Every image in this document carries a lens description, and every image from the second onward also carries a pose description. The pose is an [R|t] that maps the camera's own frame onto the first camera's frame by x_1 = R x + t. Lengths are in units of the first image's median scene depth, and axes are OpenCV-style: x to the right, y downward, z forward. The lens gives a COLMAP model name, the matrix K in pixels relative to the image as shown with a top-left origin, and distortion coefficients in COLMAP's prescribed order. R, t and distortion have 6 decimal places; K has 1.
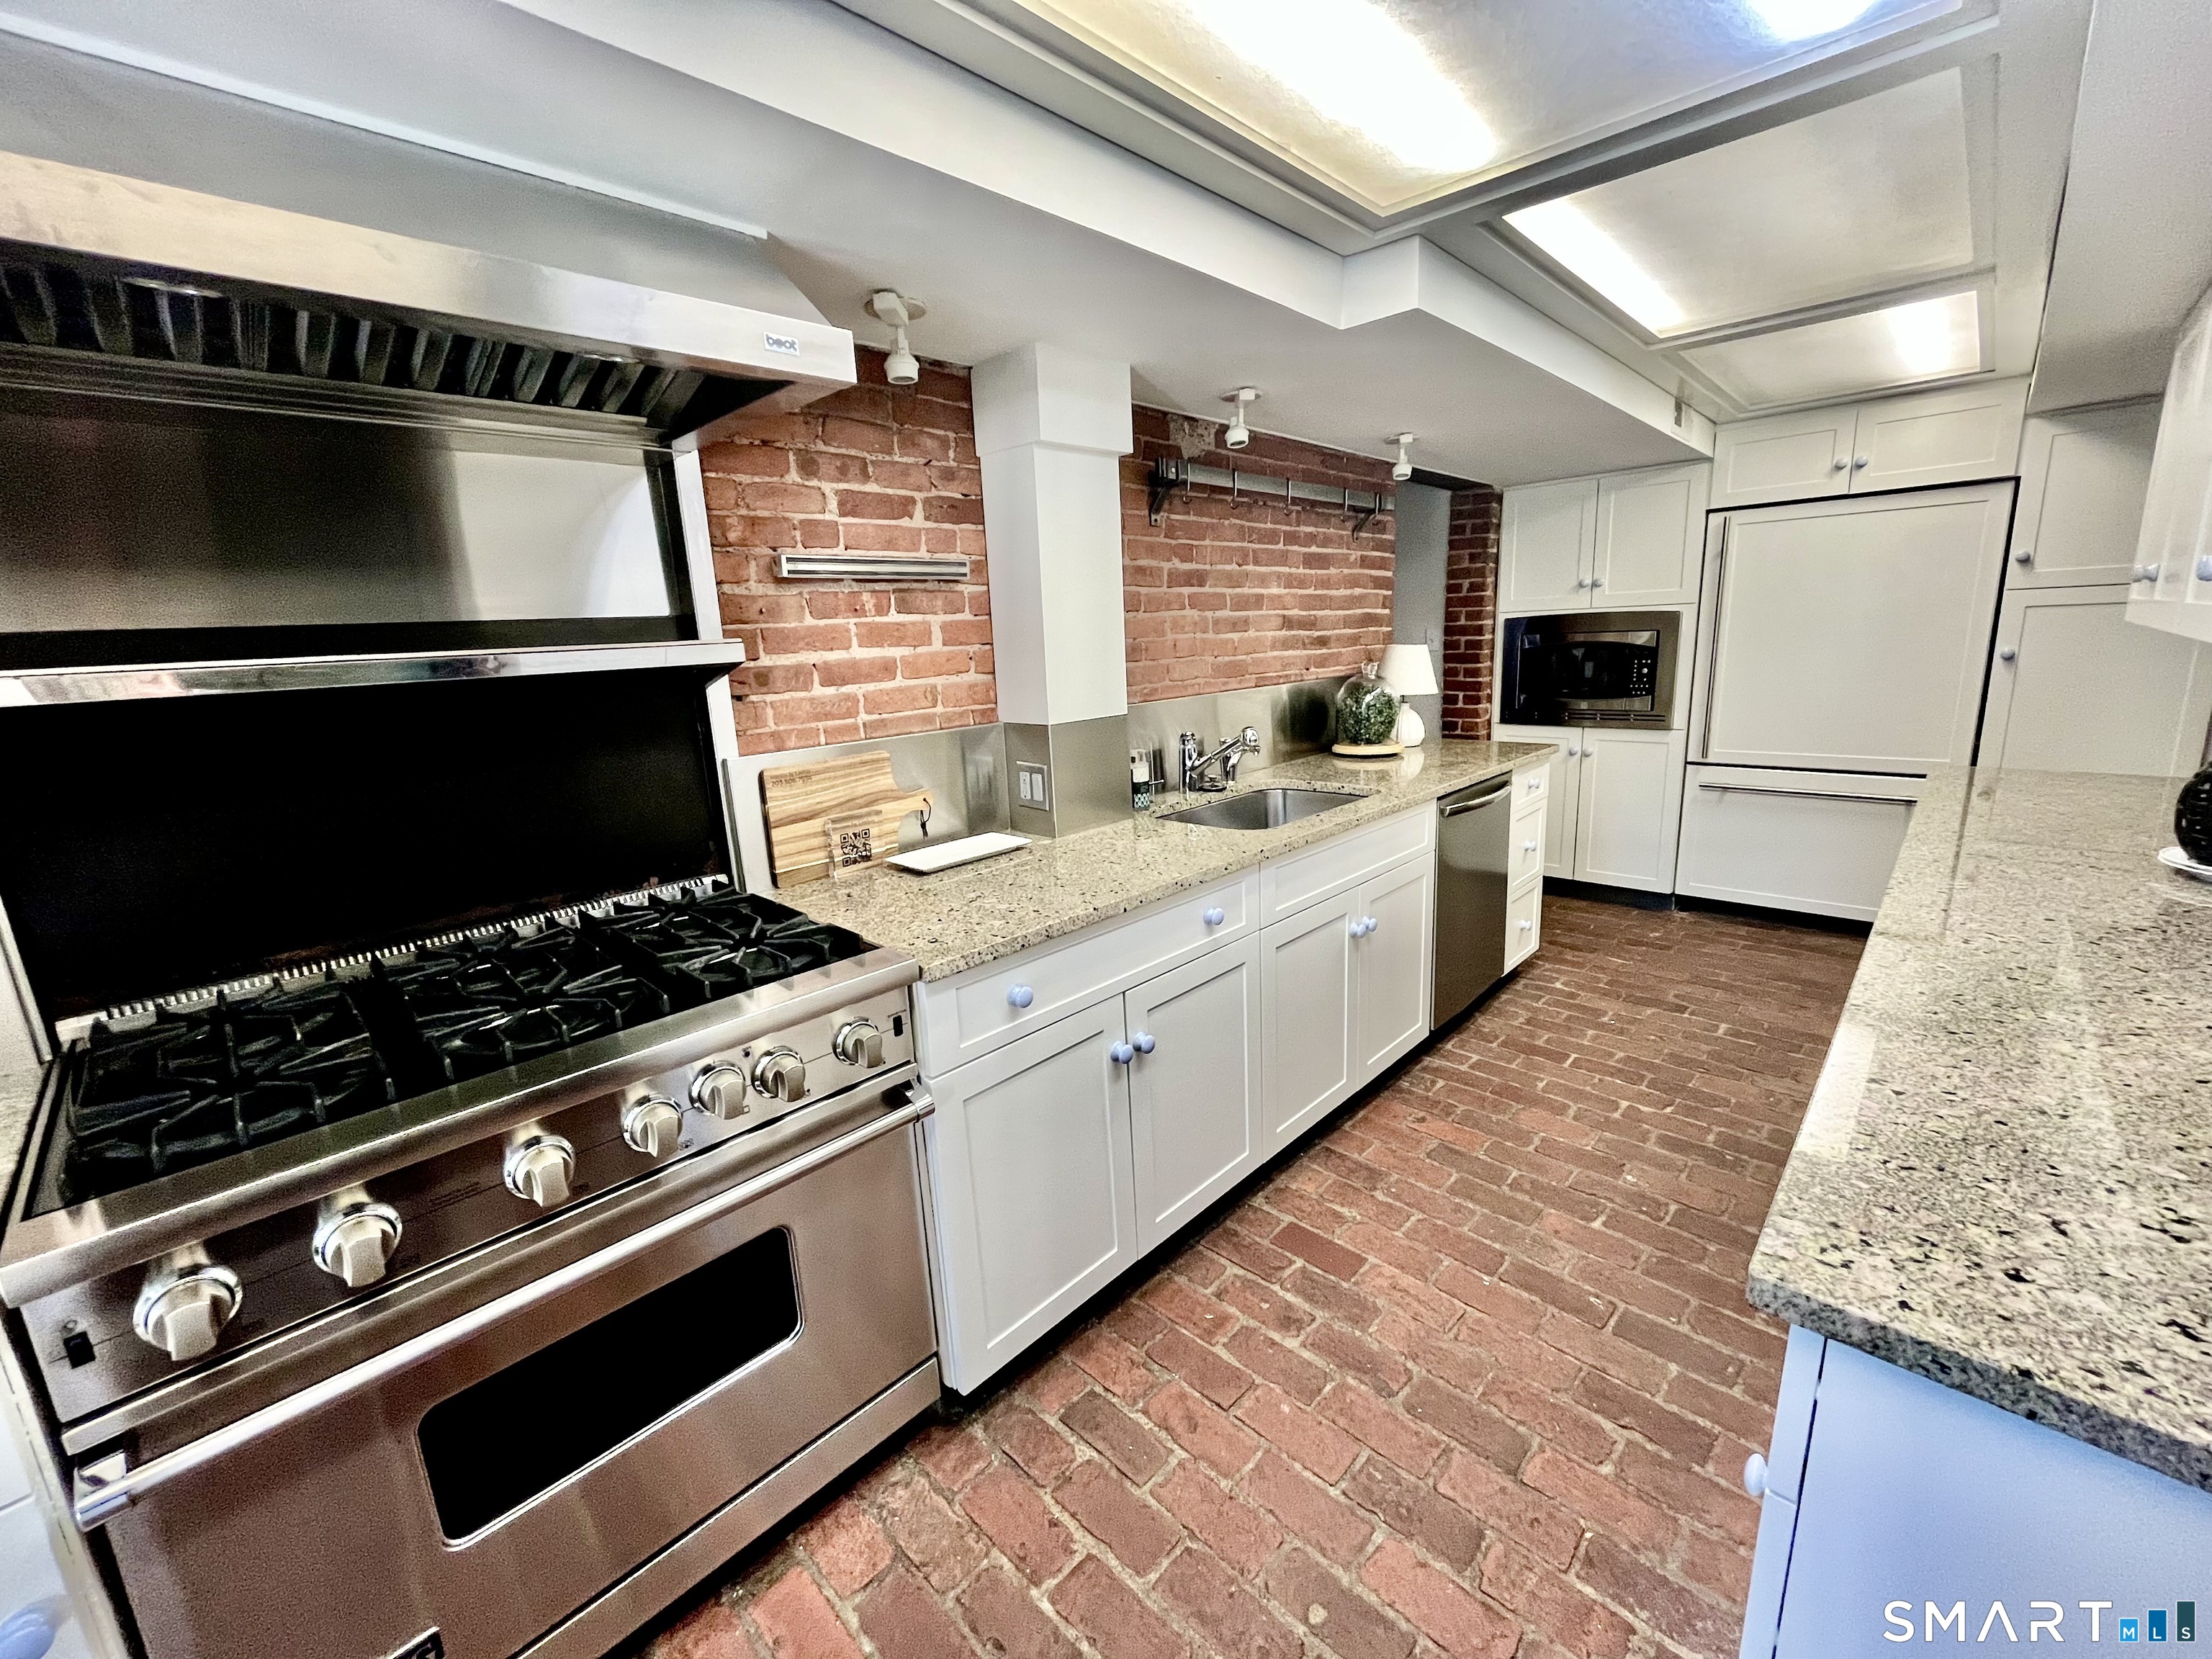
lens RADIAL K [[898.3, 0, 1111.5], [0, 898.3, 826.0], [0, 0, 1]] dist [0.001881, -0.000308]
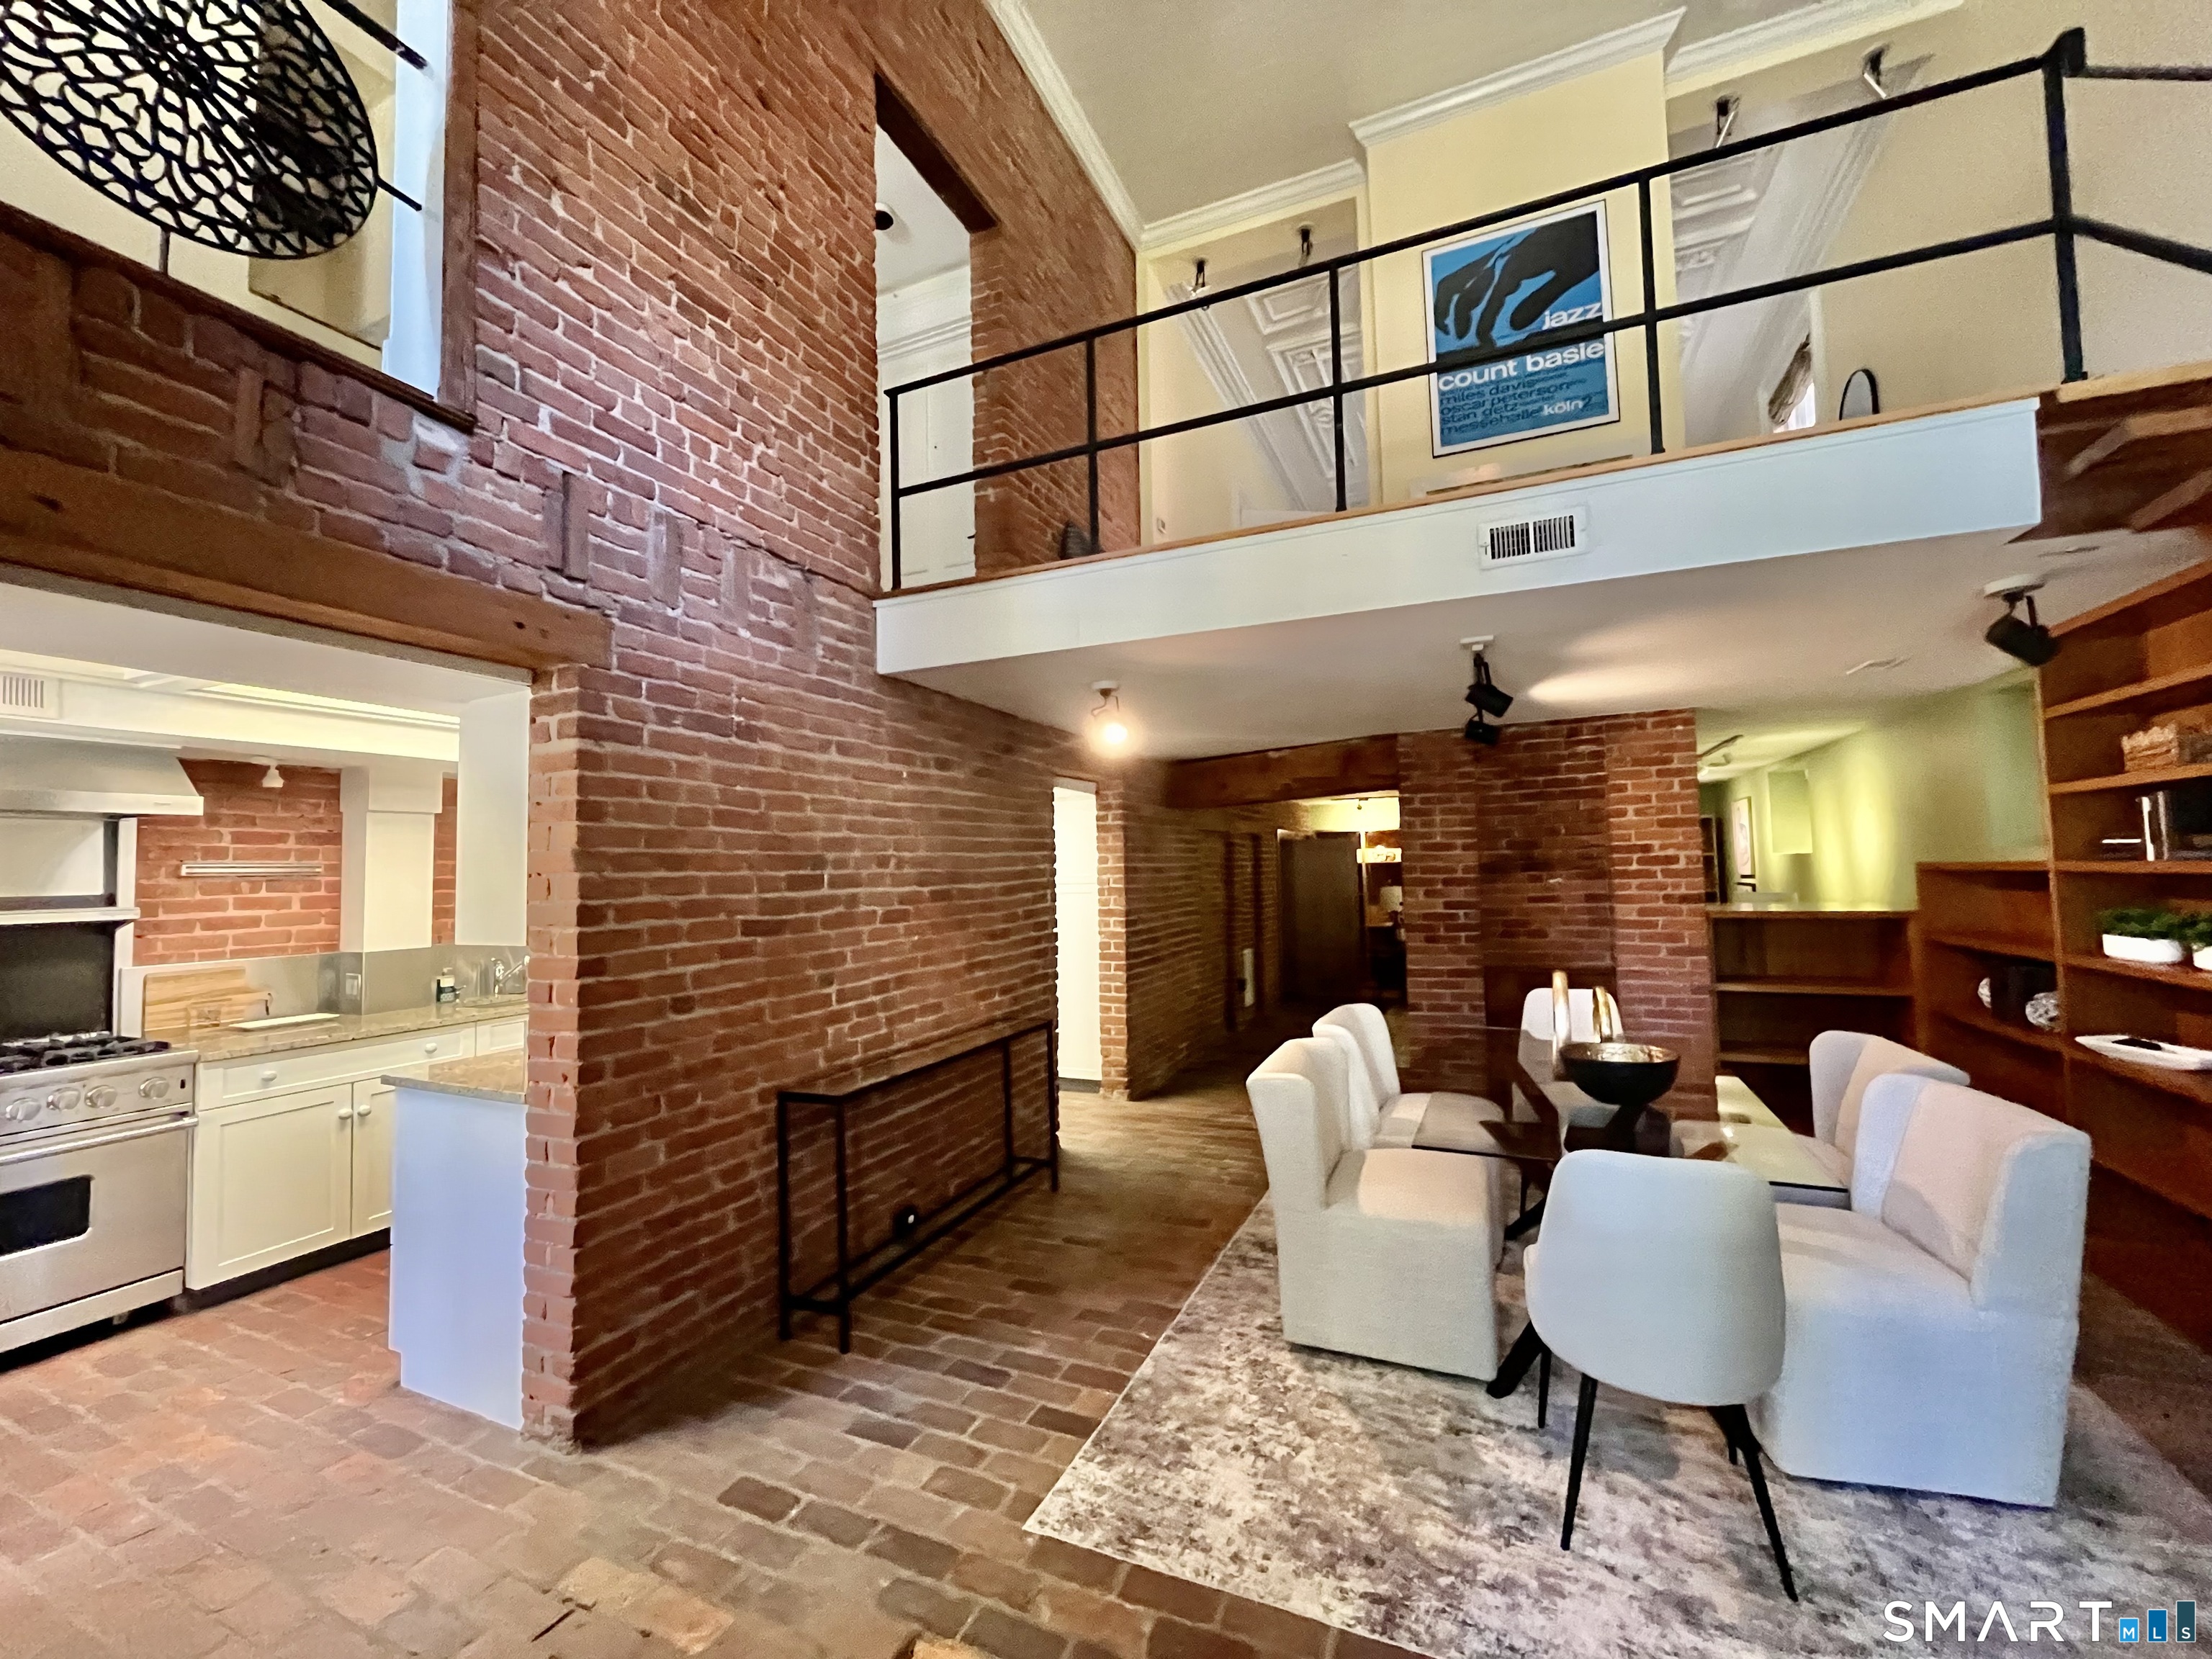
lens RADIAL K [[898.3, 0, 1090.6], [0, 898.3, 830.7], [0, 0, 1]] dist [0.001881, -0.000308]
pose [[0.945386, 0.044145, 0.322951, 0.823237], [0.043648, 0.964718, -0.259642, 0.214551], [-0.323018, 0.259558, 0.910104, -1.379141]]
